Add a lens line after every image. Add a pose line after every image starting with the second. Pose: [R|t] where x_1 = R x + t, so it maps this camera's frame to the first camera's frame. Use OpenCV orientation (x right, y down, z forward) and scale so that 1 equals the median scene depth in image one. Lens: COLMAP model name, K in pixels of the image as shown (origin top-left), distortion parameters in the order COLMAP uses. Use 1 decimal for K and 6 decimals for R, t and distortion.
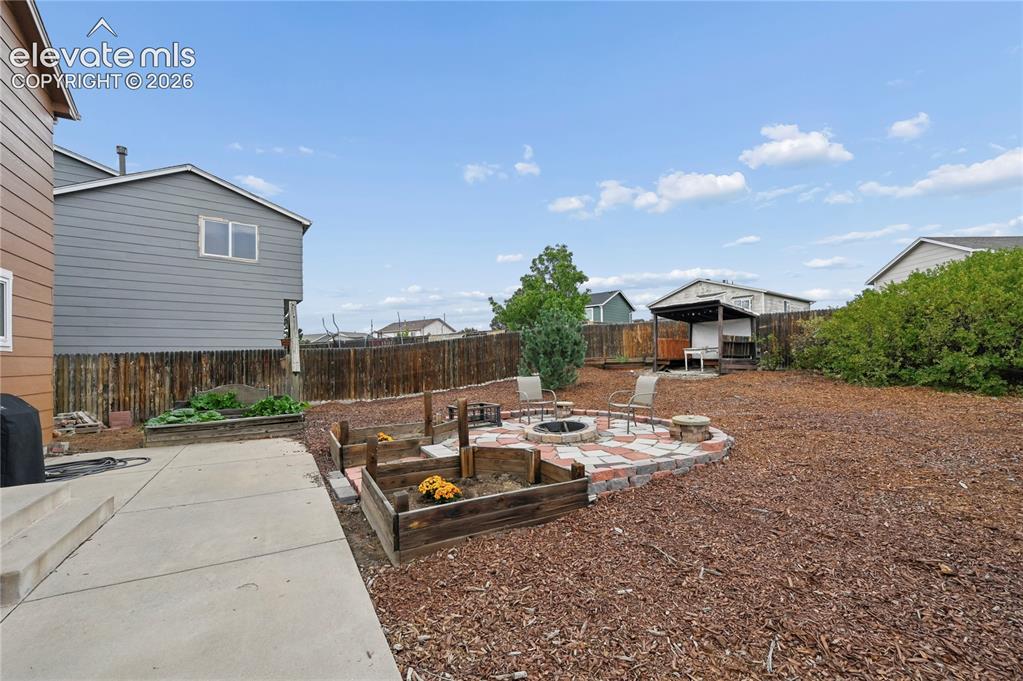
lens RADIAL K [[412.6, 0, 509.1], [0, 412.6, 346.6], [0, 0, 1]] dist [0.000136, -0.000022]
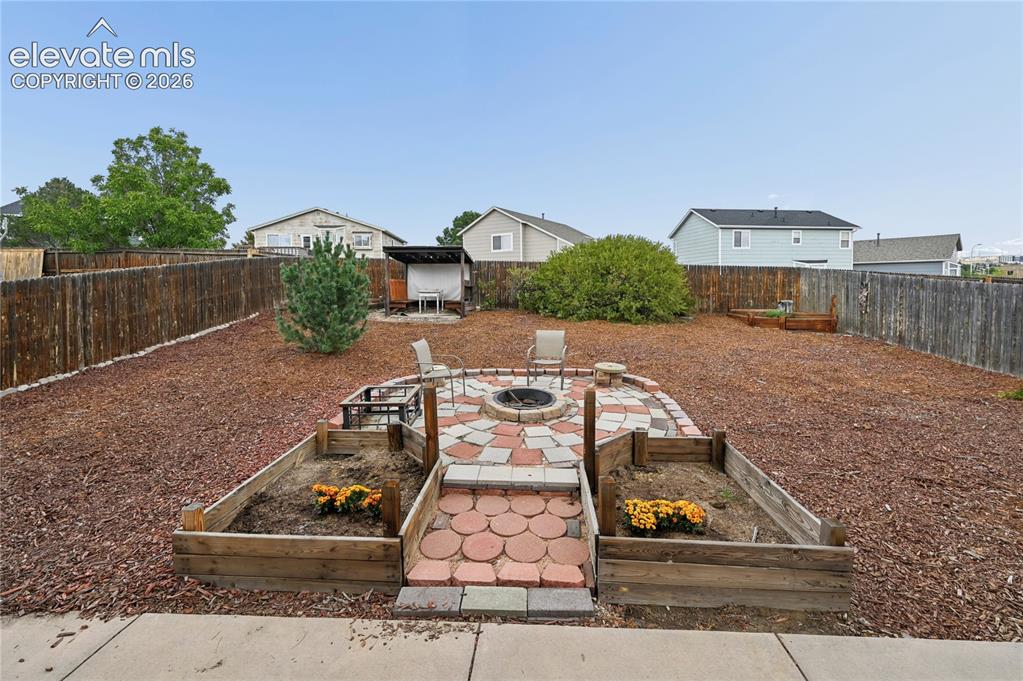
lens RADIAL K [[425.1, 0, 517.7], [0, 425.1, 289.6], [0, 0, 1]] dist [0.000203, 0.000039]
pose [[0.534882, -0.004099, 0.844917, -0.299700], [-0.025498, 0.999454, 0.020991, -0.024614], [-0.844542, -0.032772, 0.534486, 0.249783]]
